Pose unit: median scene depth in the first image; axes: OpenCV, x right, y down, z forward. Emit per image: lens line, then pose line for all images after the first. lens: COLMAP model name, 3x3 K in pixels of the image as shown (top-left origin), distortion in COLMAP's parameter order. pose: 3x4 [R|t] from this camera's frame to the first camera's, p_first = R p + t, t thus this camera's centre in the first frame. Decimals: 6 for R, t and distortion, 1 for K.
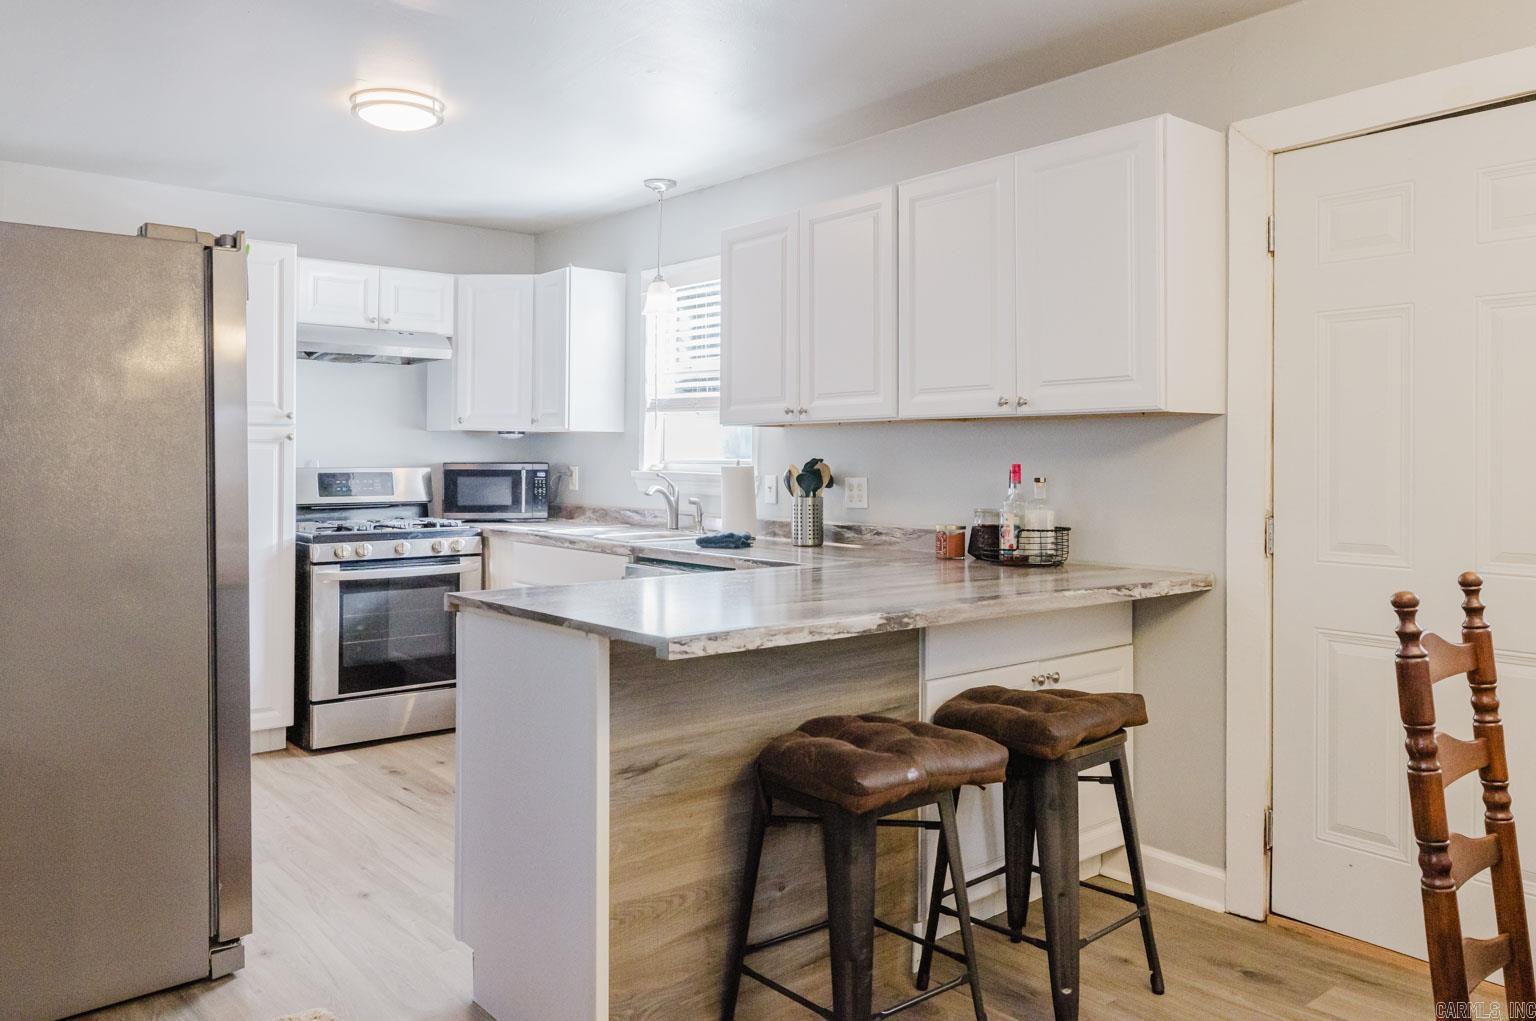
lens RADIAL K [[1096.6, 0, 742.0], [0, 1096.6, 466.3], [0, 0, 1]] dist [0.003856, -0.004343]
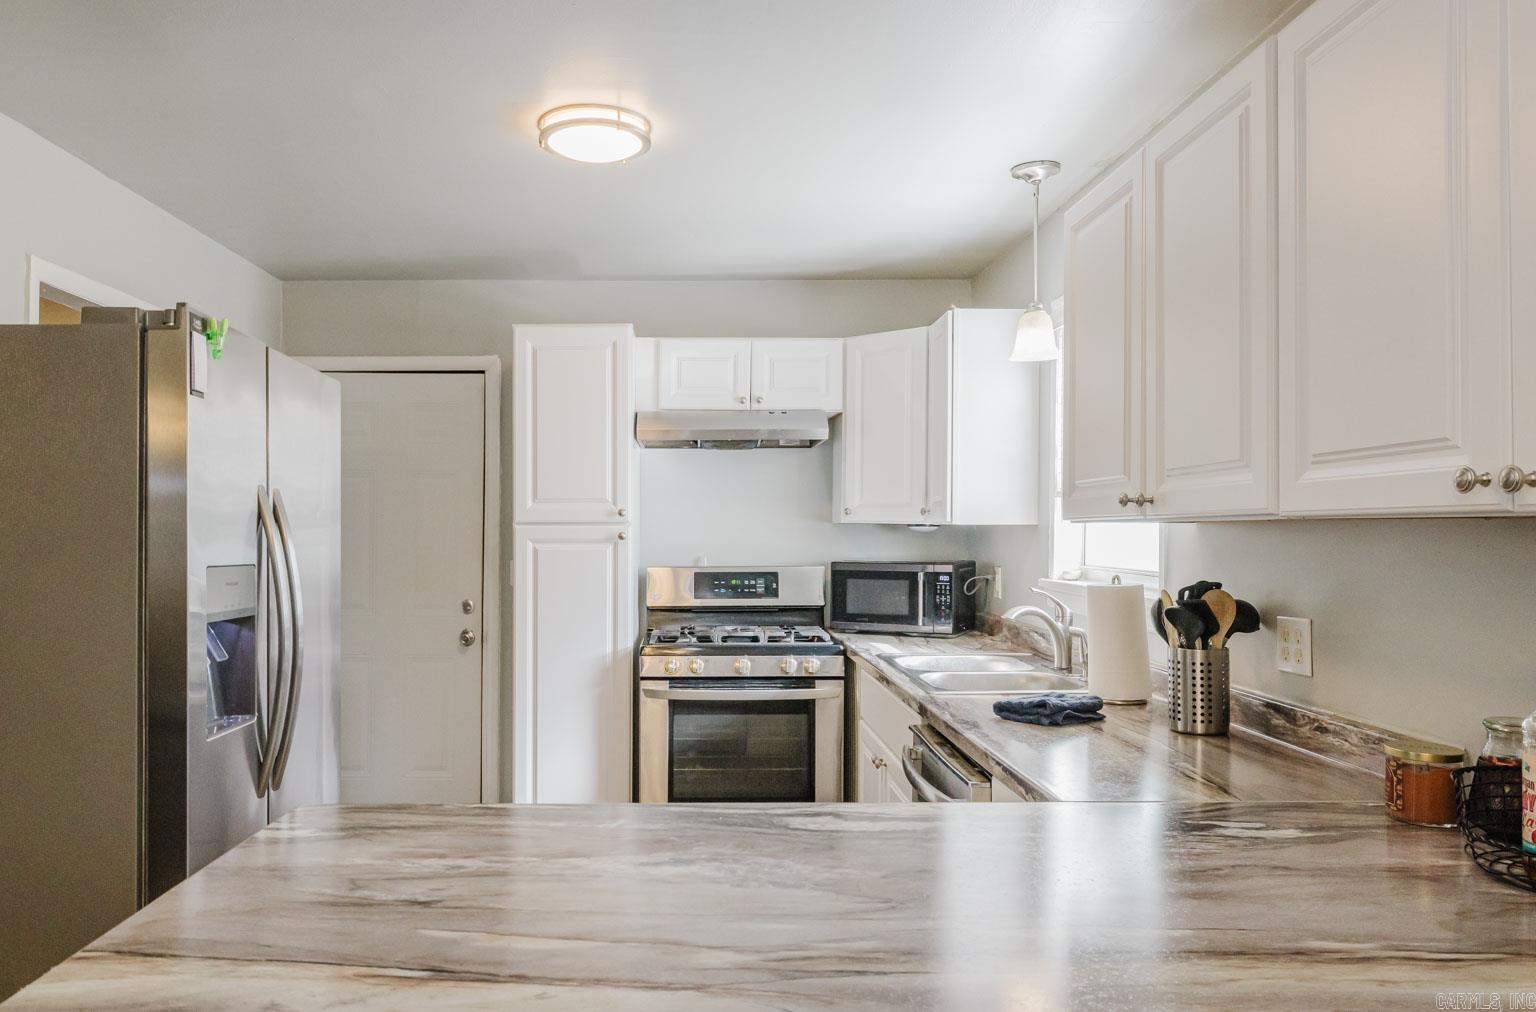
lens RADIAL K [[1040.4, 0, 698.0], [0, 1040.4, 534.0], [0, 0, 1]] dist [0.004178, -0.004491]
pose [[0.777442, -0.000104, -0.628954, 0.178039], [-0.002286, 0.999993, -0.002991, -0.025912], [0.628950, 0.003763, 0.777437, 0.367707]]
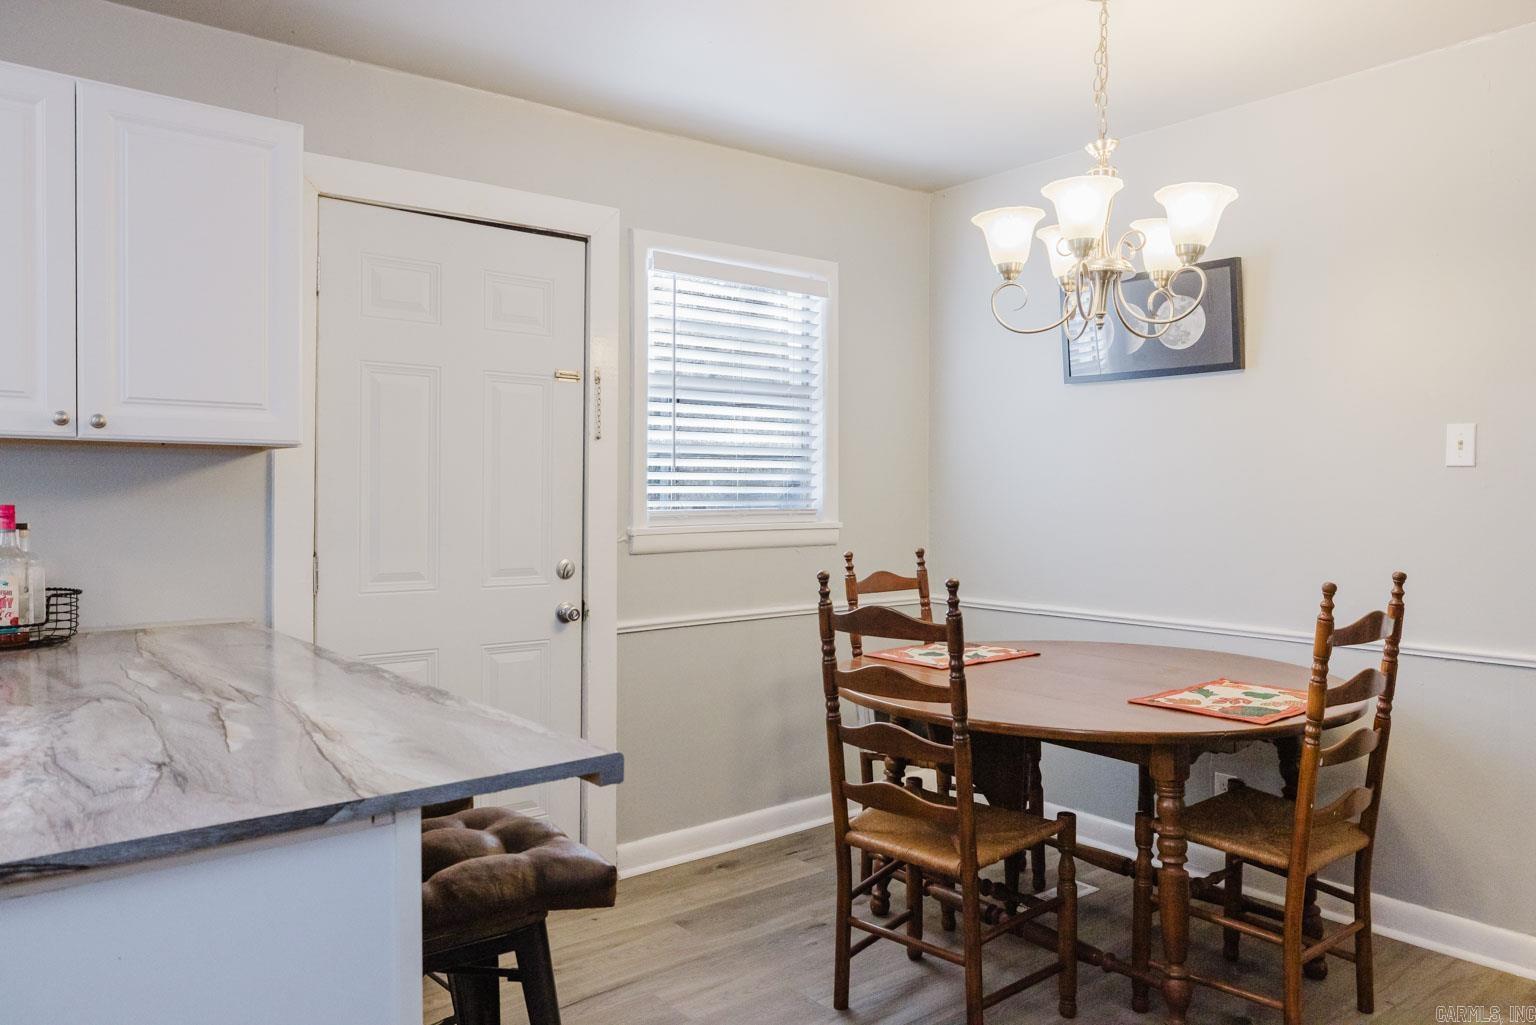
lens RADIAL K [[1096.6, 0, 763.6], [0, 1096.6, 505.8], [0, 0, 1]] dist [0.003856, -0.004343]
pose [[-0.013175, -0.013592, 0.999821, -0.337637], [0.000149, 0.999908, 0.013595, -0.008041], [-0.999913, 0.000328, -0.013172, 0.381683]]
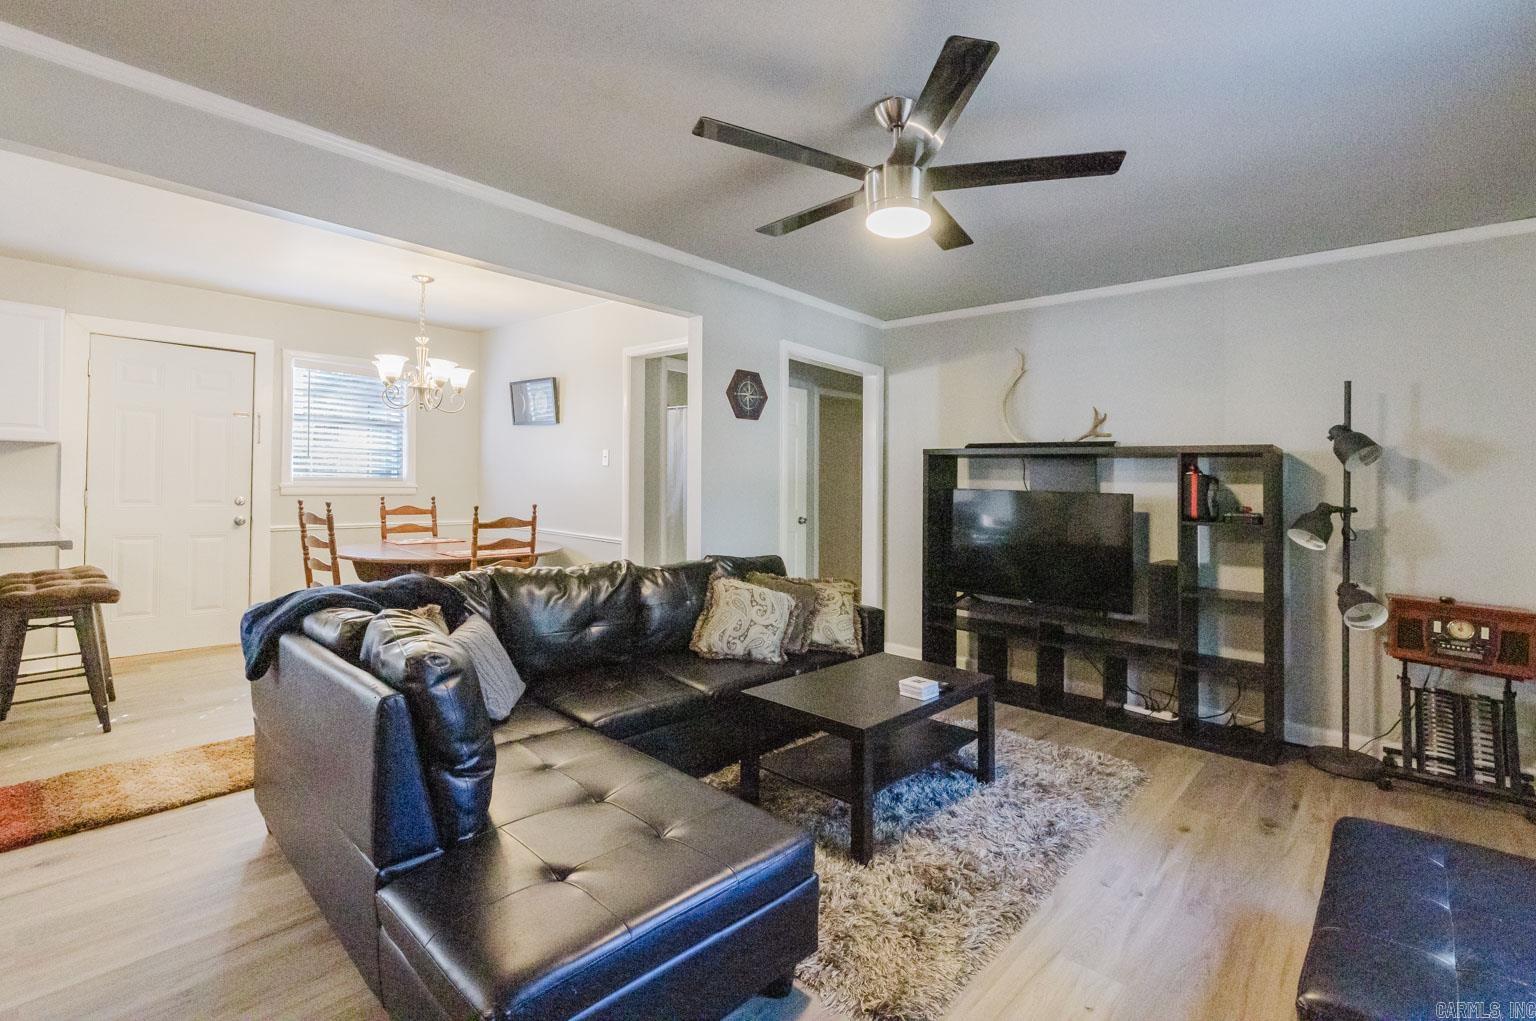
lens RADIAL K [[704.6, 0, 778.6], [0, 704.6, 503.6], [0, 0, 1]] dist [0.000149, -0.000390]
pose [[-0.171543, -0.039682, 0.984377, -0.788406], [-0.024526, 0.999051, 0.035999, -0.009920], [-0.984871, -0.017968, -0.172353, -0.116437]]
